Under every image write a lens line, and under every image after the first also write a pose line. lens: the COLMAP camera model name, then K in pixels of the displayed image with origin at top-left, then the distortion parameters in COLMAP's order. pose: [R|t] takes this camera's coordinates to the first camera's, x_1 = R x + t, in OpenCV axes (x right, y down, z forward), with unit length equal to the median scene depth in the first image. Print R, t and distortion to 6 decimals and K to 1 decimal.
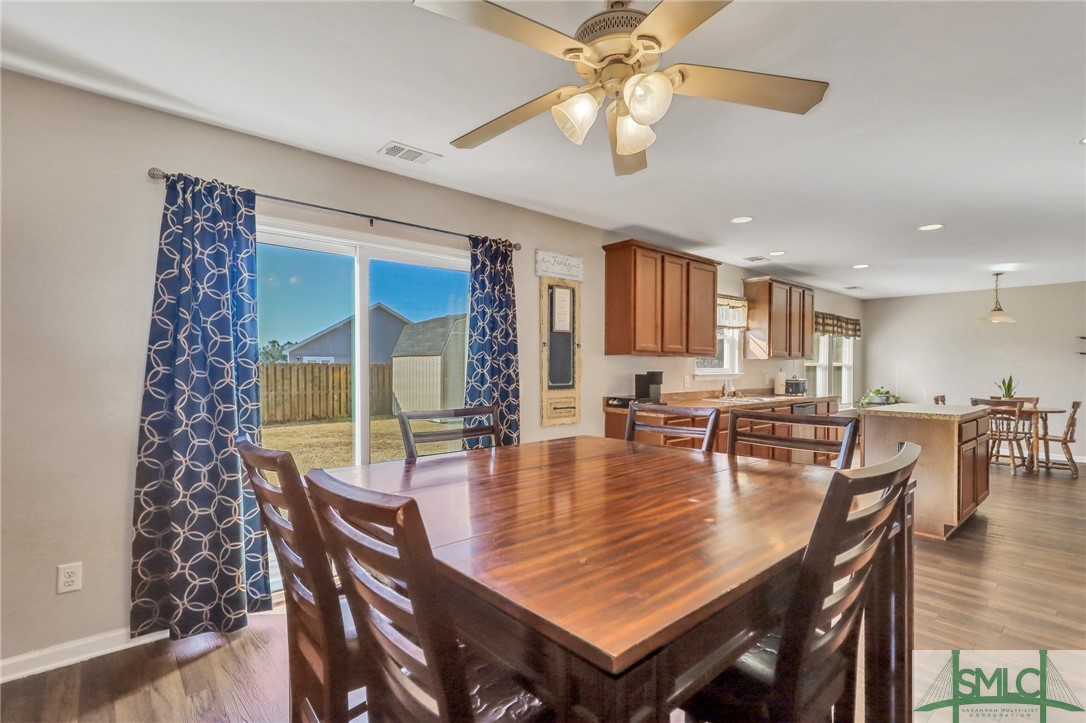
lens RADIAL K [[533.5, 0, 591.1], [0, 533.5, 371.4], [0, 0, 1]] dist [0.004509, 0.001498]
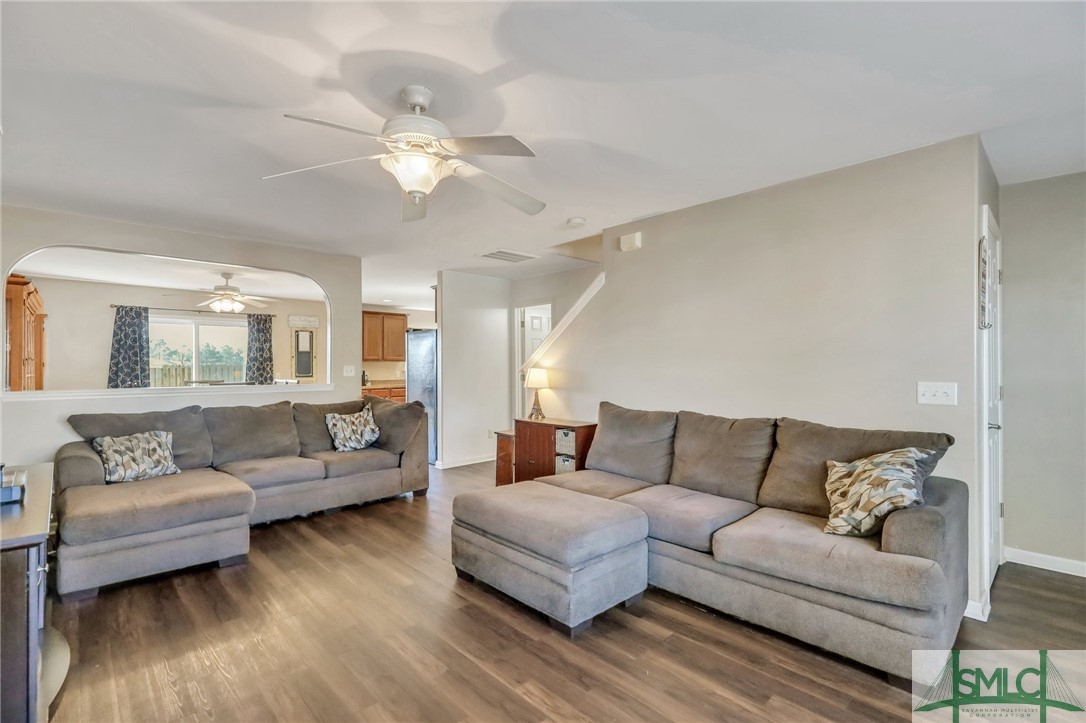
lens RADIAL K [[495.3, 0, 560.1], [0, 495.3, 366.6], [0, 0, 1]] dist [0.001509, 0.000171]
pose [[0.999986, -0.005375, -0.000041, 1.694264], [0.005375, 0.999970, -0.005498, 0.012389], [0.000071, 0.005498, 0.999985, -1.783241]]
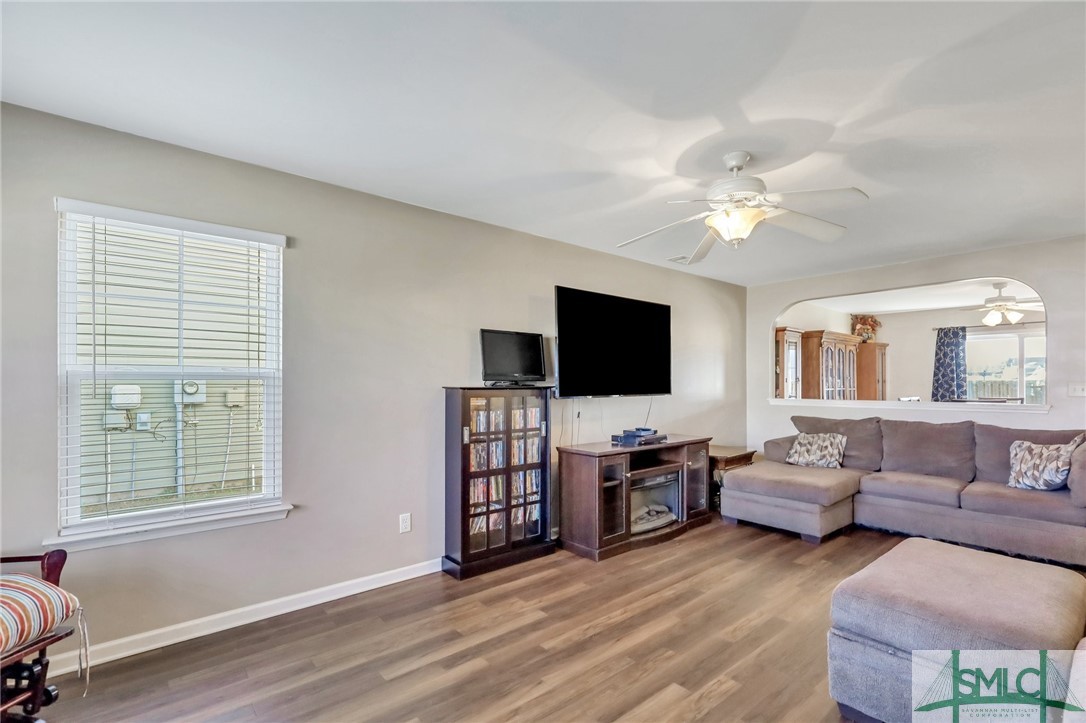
lens RADIAL K [[501.8, 0, 546.1], [0, 501.8, 377.6], [0, 0, 1]] dist [0.001844, 0.000553]
pose [[-0.055157, -0.013121, -0.998392, 2.478783], [-0.008358, 0.999885, -0.012679, 0.011213], [0.998443, 0.007645, -0.055260, -1.285868]]
